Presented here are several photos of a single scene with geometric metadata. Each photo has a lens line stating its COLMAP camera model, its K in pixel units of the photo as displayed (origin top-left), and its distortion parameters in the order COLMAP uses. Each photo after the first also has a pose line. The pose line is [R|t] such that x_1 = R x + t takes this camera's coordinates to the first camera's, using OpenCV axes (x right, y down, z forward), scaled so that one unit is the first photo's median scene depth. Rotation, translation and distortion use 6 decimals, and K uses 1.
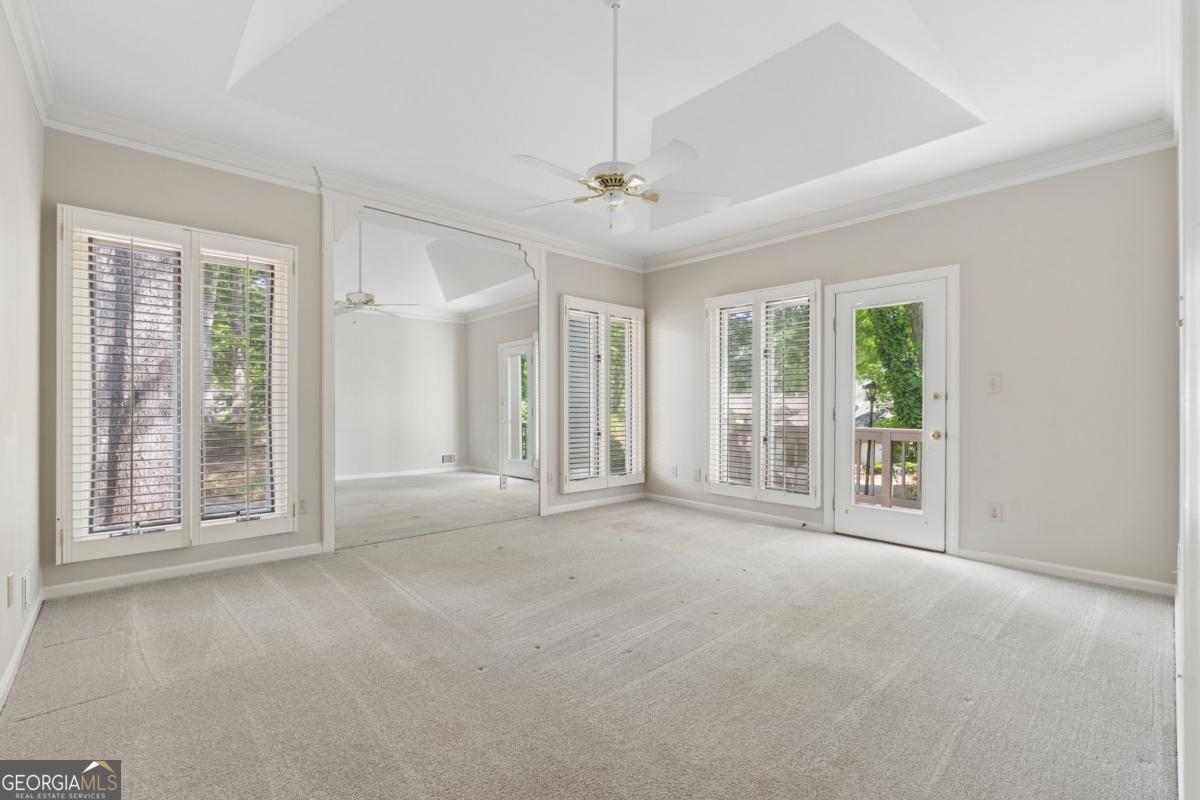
lens RADIAL K [[522.6, 0, 599.9], [0, 522.6, 405.7], [0, 0, 1]] dist [-0.005664, 0.000810]
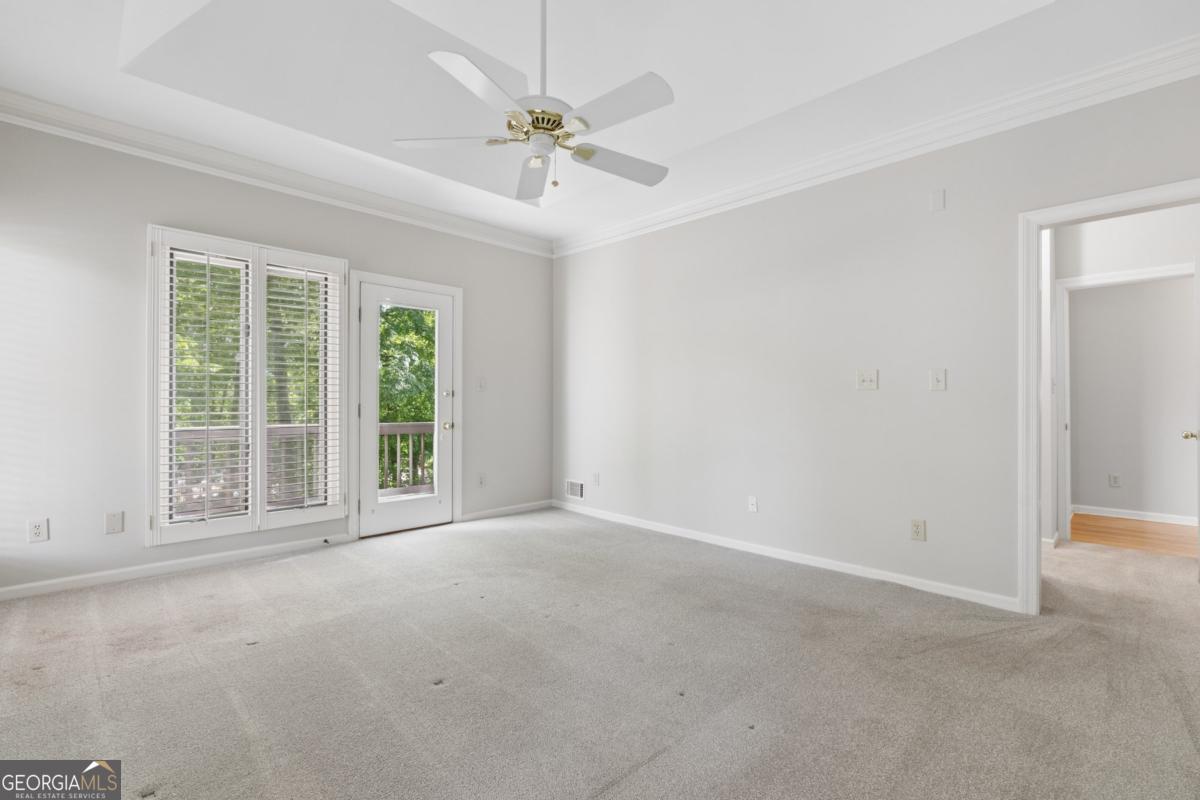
lens RADIAL K [[522.6, 0, 600.2], [0, 522.6, 397.6], [0, 0, 1]] dist [-0.005664, 0.000810]
pose [[-0.030695, 0.006054, 0.999510, -0.492764], [-0.000110, 0.999982, -0.006060, -0.001324], [-0.999529, -0.000296, -0.030693, 0.603344]]
